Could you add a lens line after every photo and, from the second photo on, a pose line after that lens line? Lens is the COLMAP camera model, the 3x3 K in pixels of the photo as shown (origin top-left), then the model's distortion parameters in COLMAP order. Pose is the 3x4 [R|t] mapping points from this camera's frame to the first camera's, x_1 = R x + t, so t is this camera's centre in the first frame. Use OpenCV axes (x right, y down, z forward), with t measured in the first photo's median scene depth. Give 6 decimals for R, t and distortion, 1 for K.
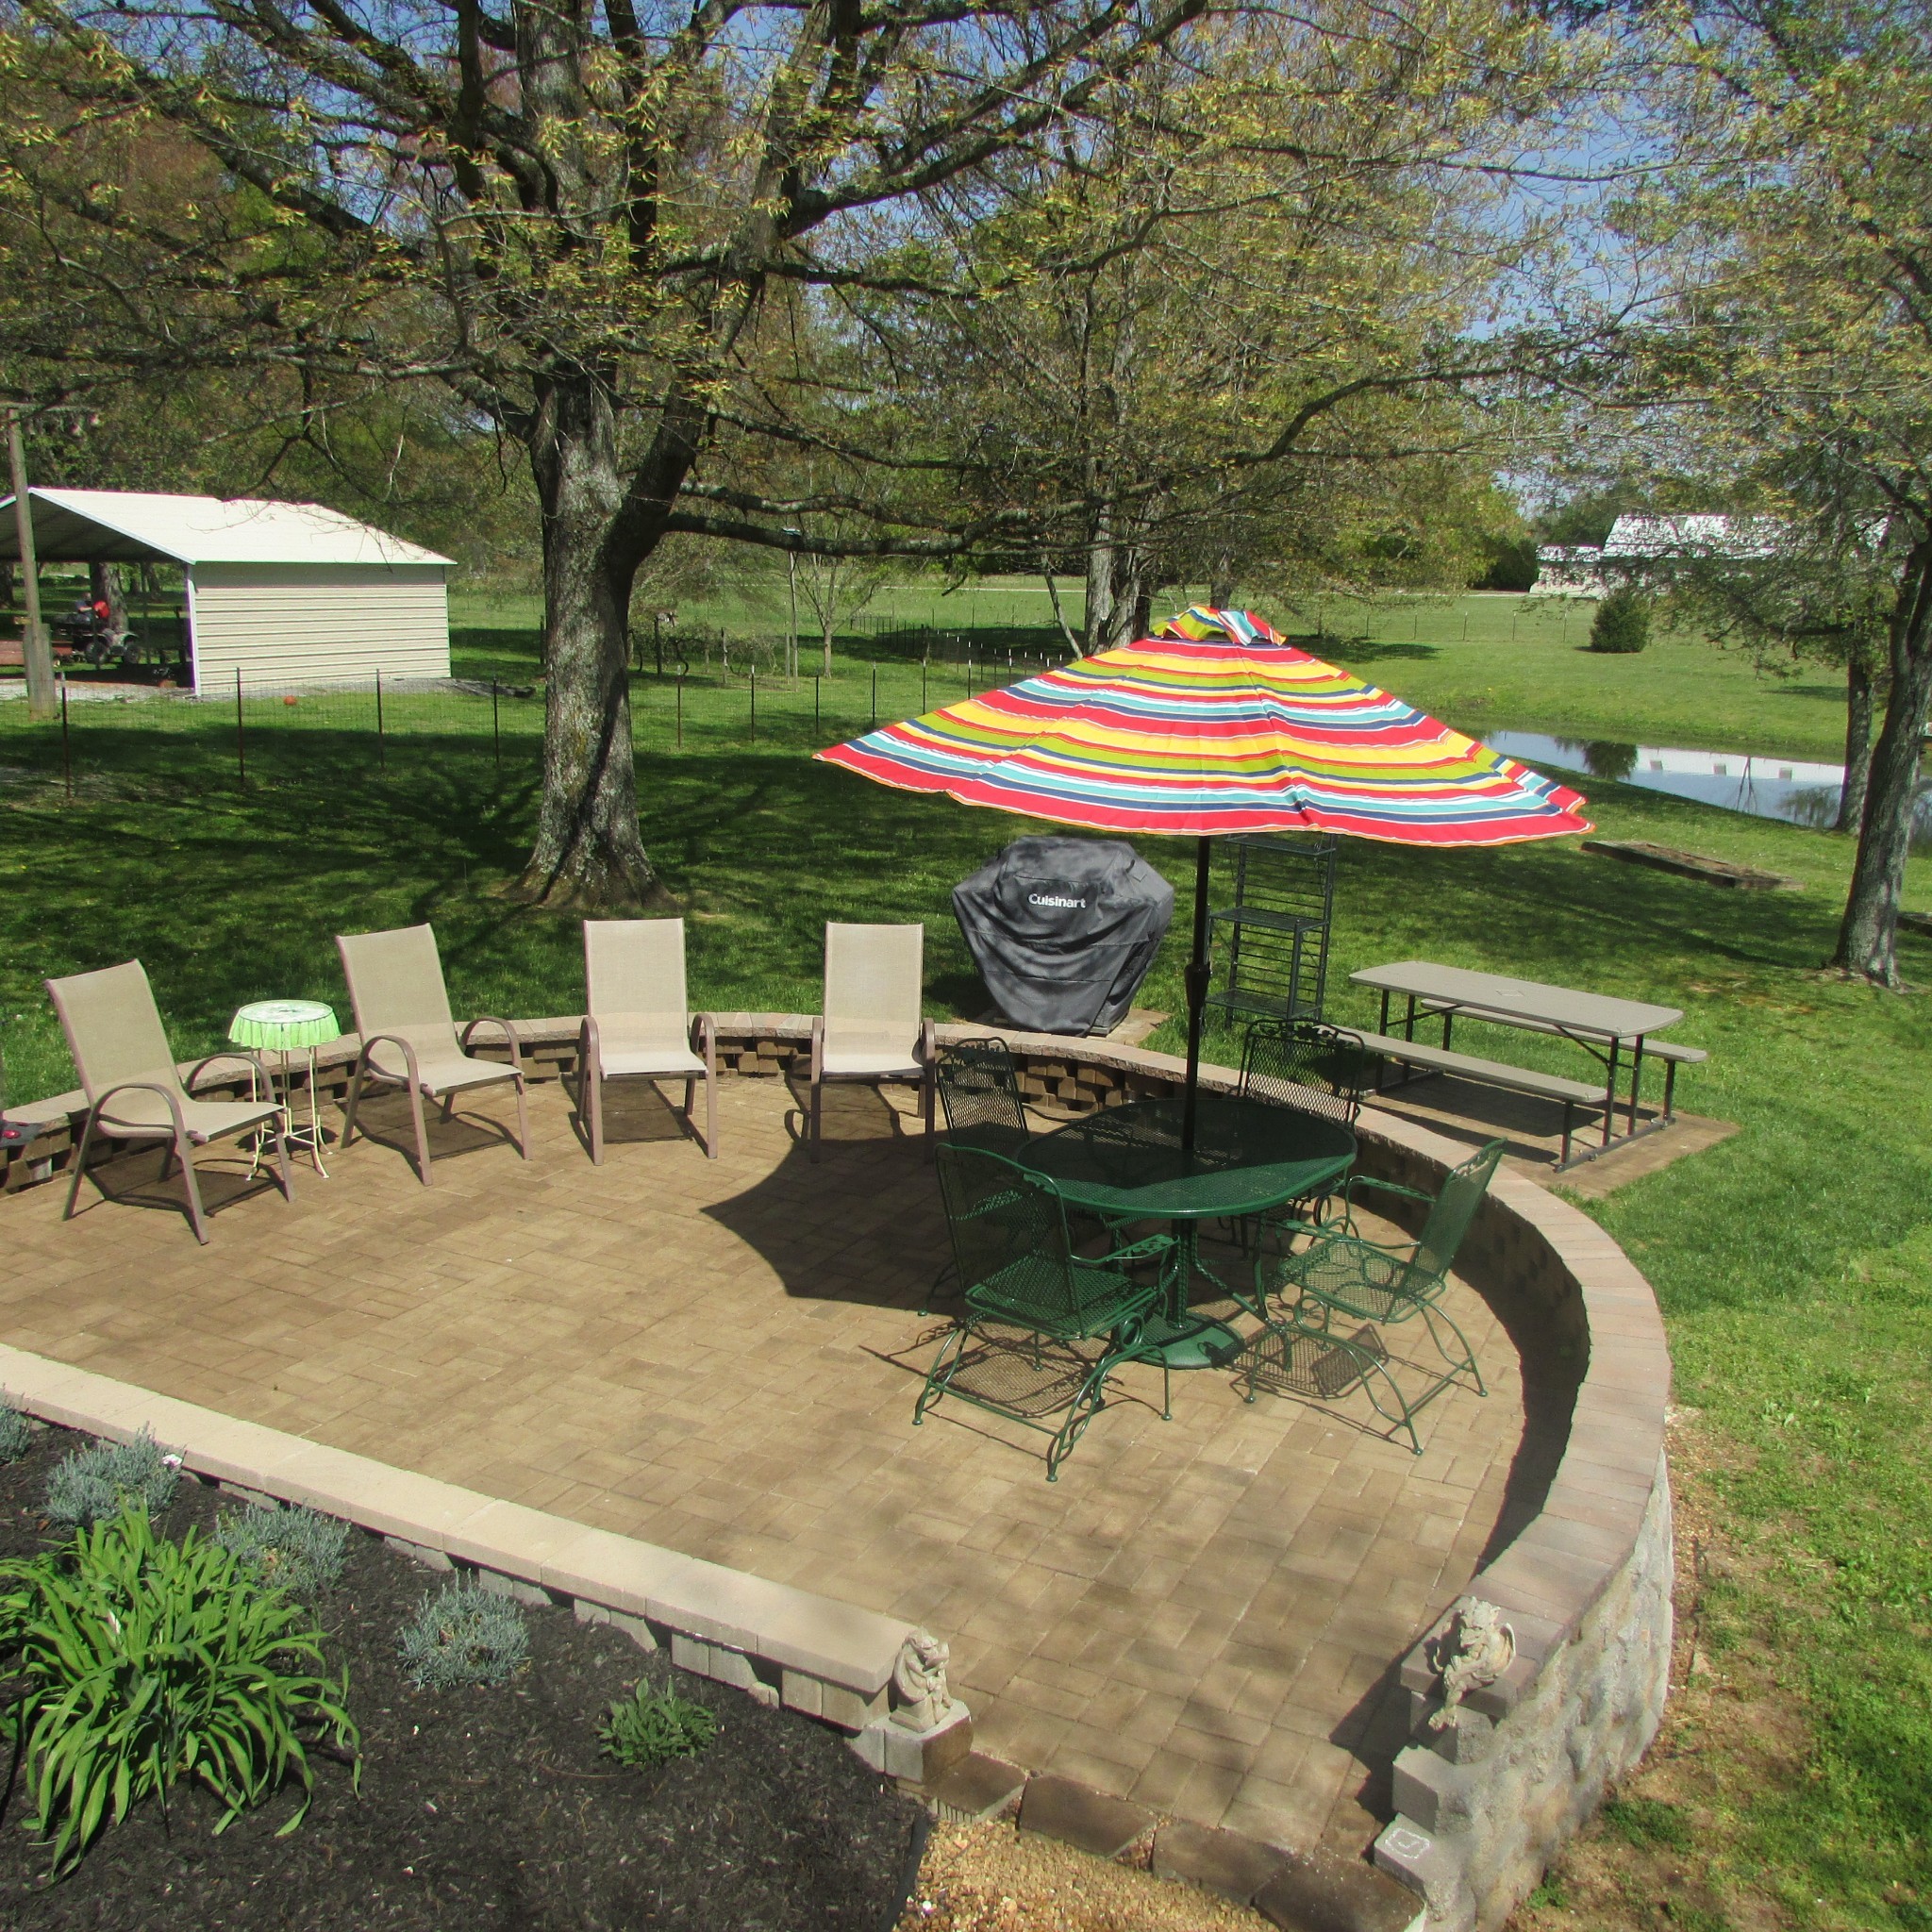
lens RADIAL K [[1854.8, 0, 989.1], [0, 1854.8, 961.2], [0, 0, 1]] dist [-0.016974, 0.011993]
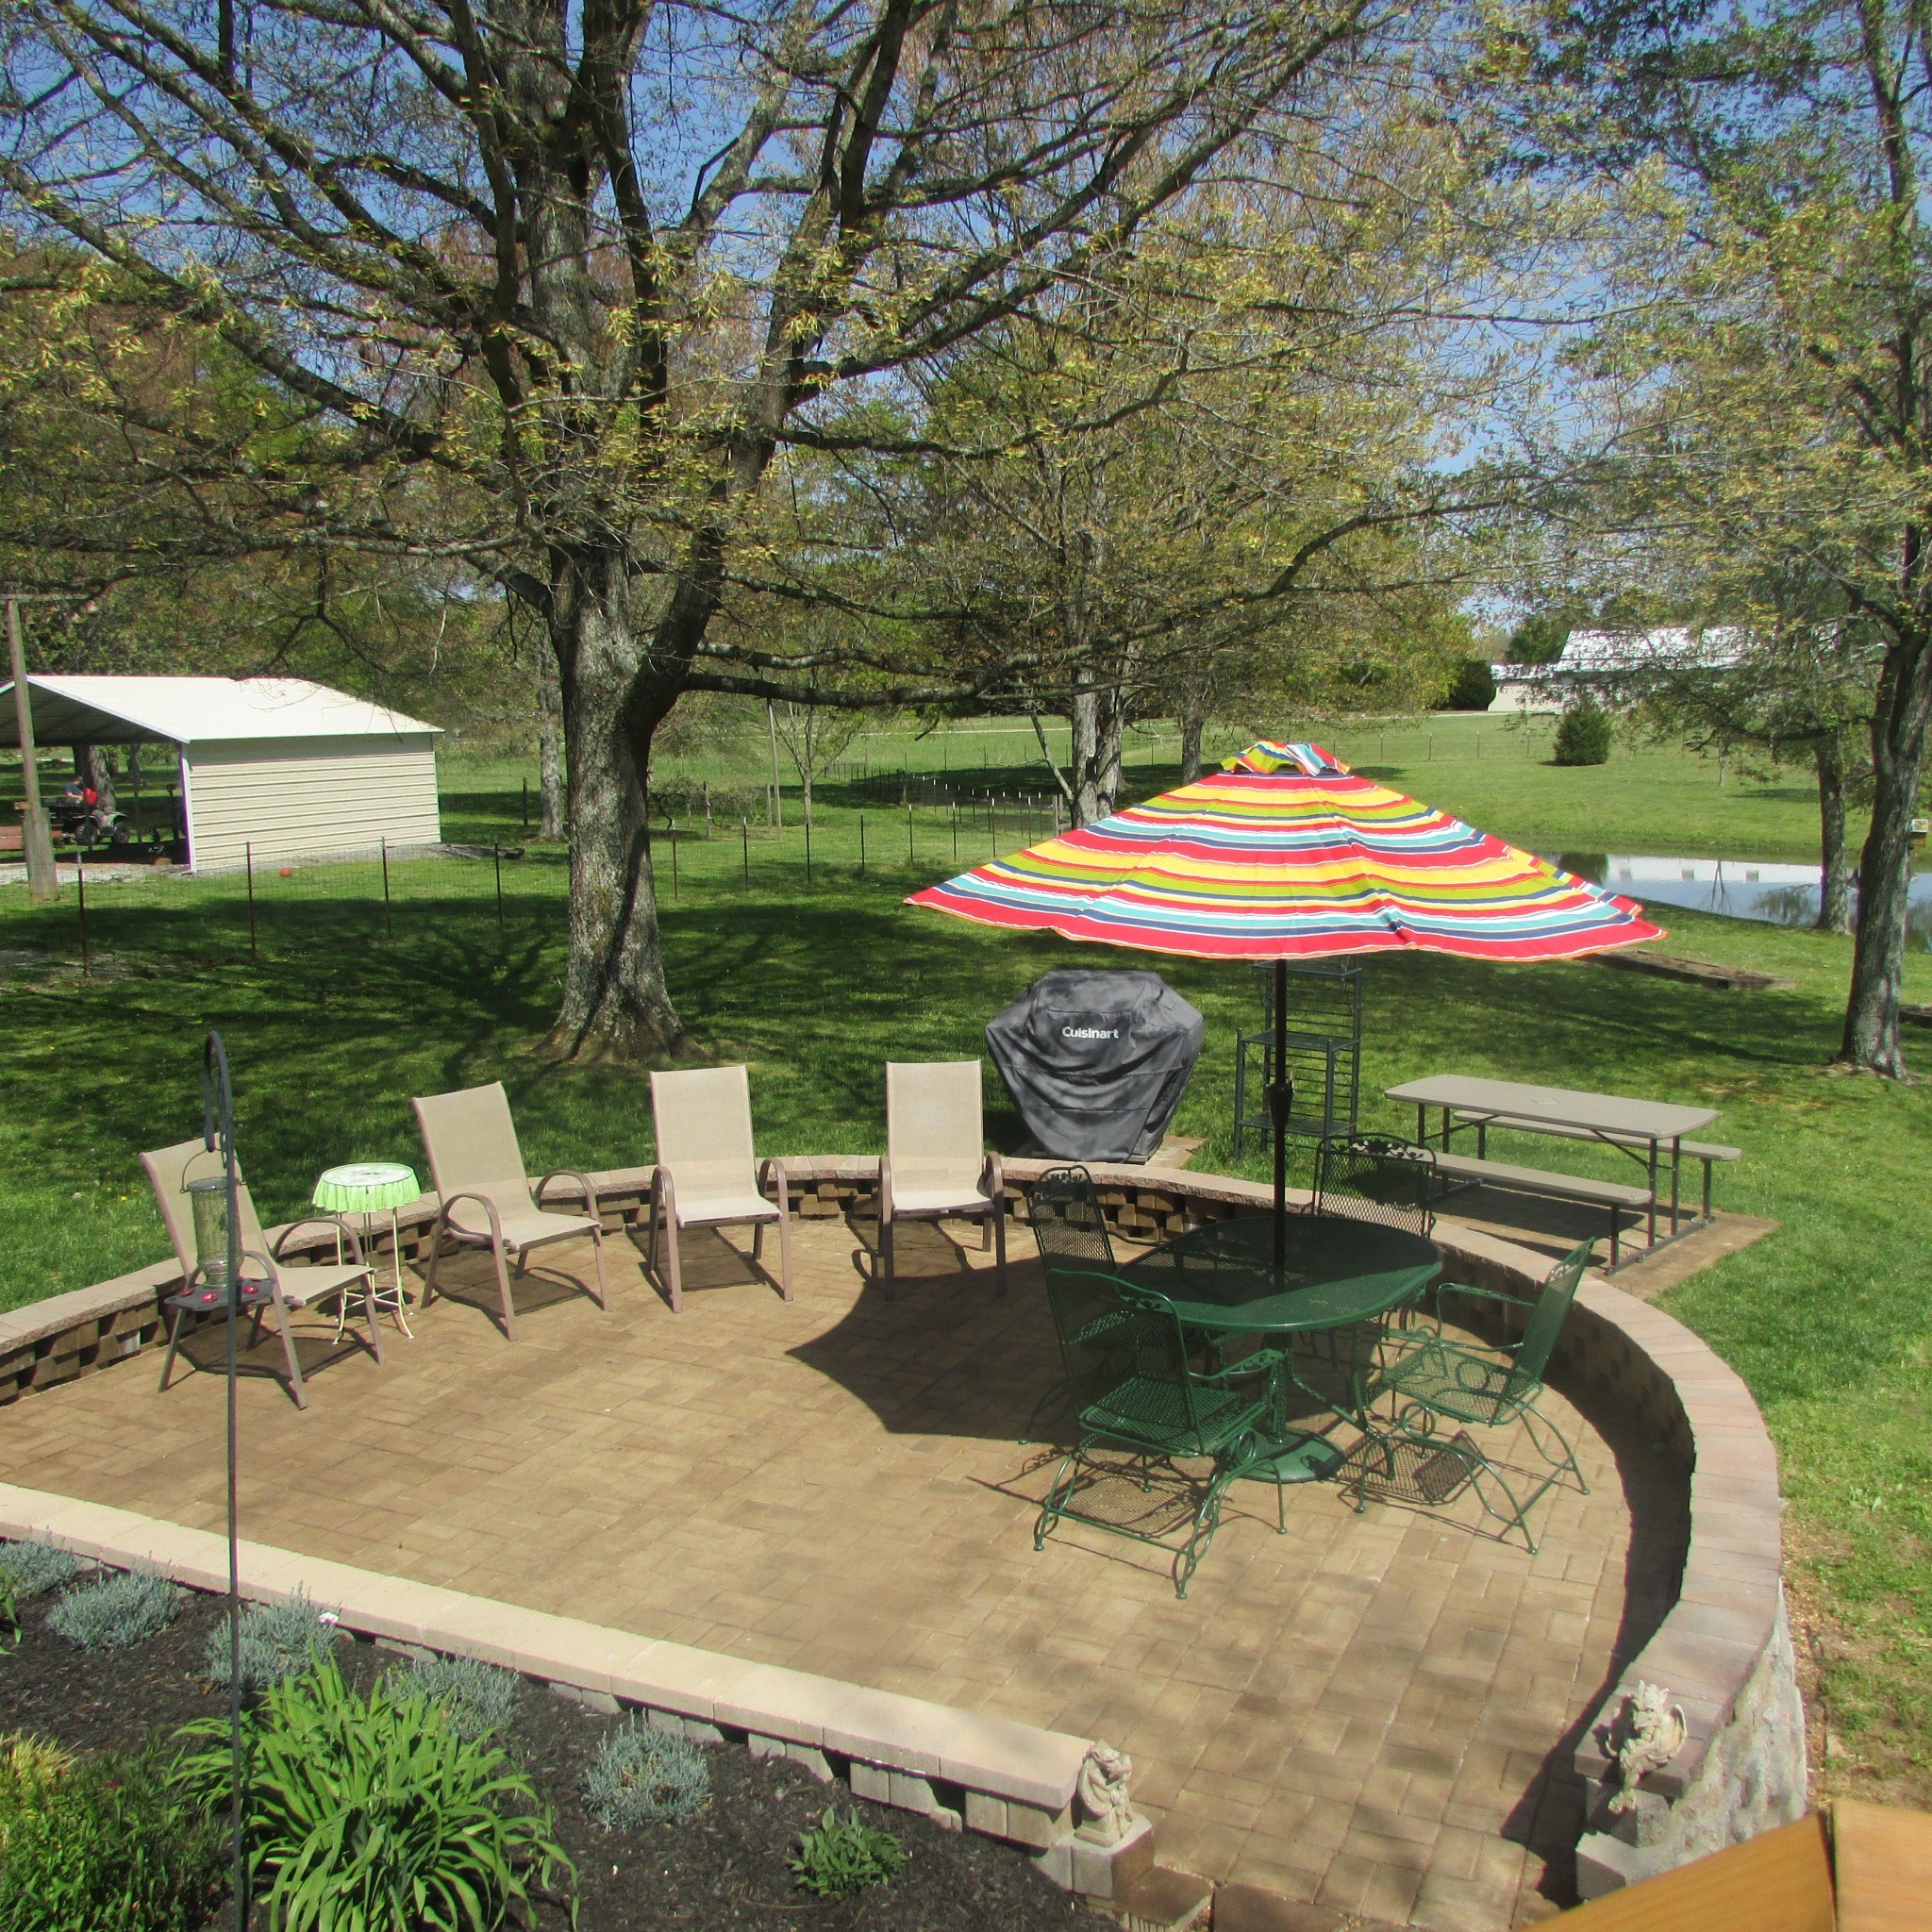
lens RADIAL K [[1864.9, 0, 966.0], [0, 1864.9, 966.0], [0, 0, 1]] dist [-0.016711, -0.005802]
pose [[0.998827, -0.046723, 0.012744, -0.053038], [0.047524, 0.996258, -0.072184, 0.002027], [-0.009324, 0.072705, 0.997310, -0.027228]]
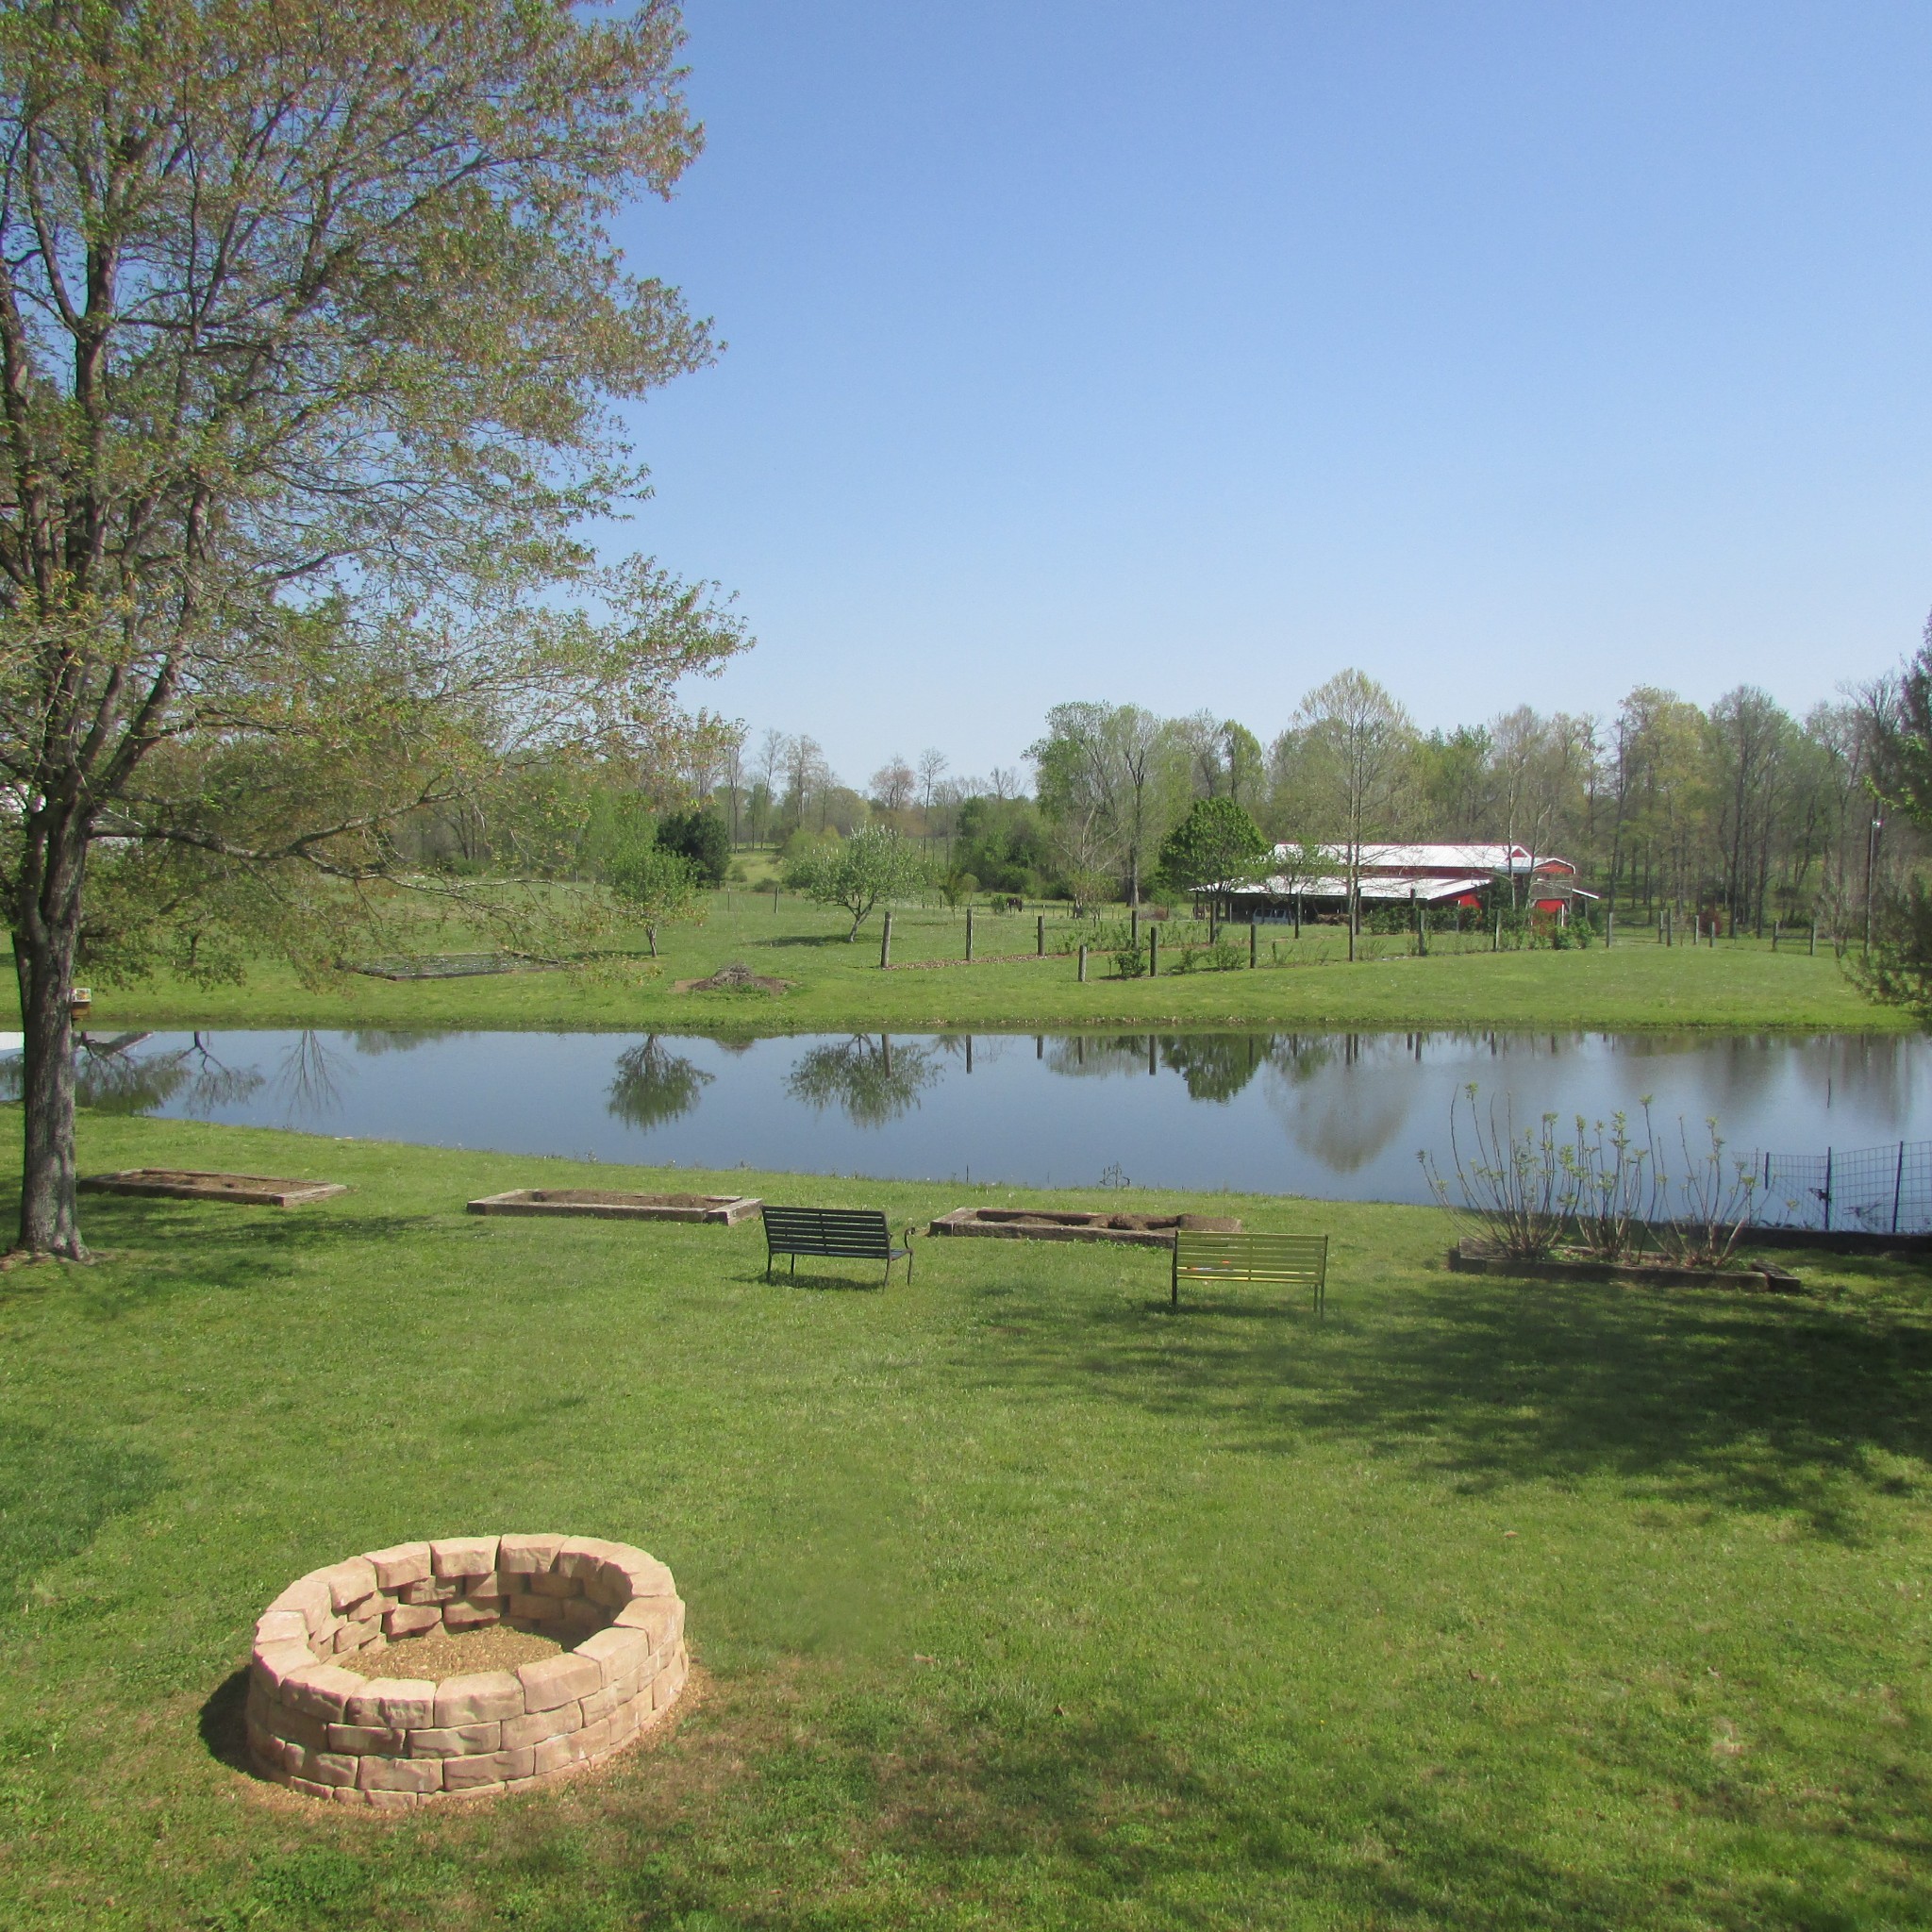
lens RADIAL K [[1815.2, 0, 966.0], [0, 1815.2, 966.0], [0, 0, 1]] dist [-0.028863, 0.010713]
pose [[0.626262, -0.087366, 0.774702, 0.088754], [0.190547, 0.980717, -0.043438, -0.011653], [-0.755968, 0.174820, 0.630832, 0.034863]]
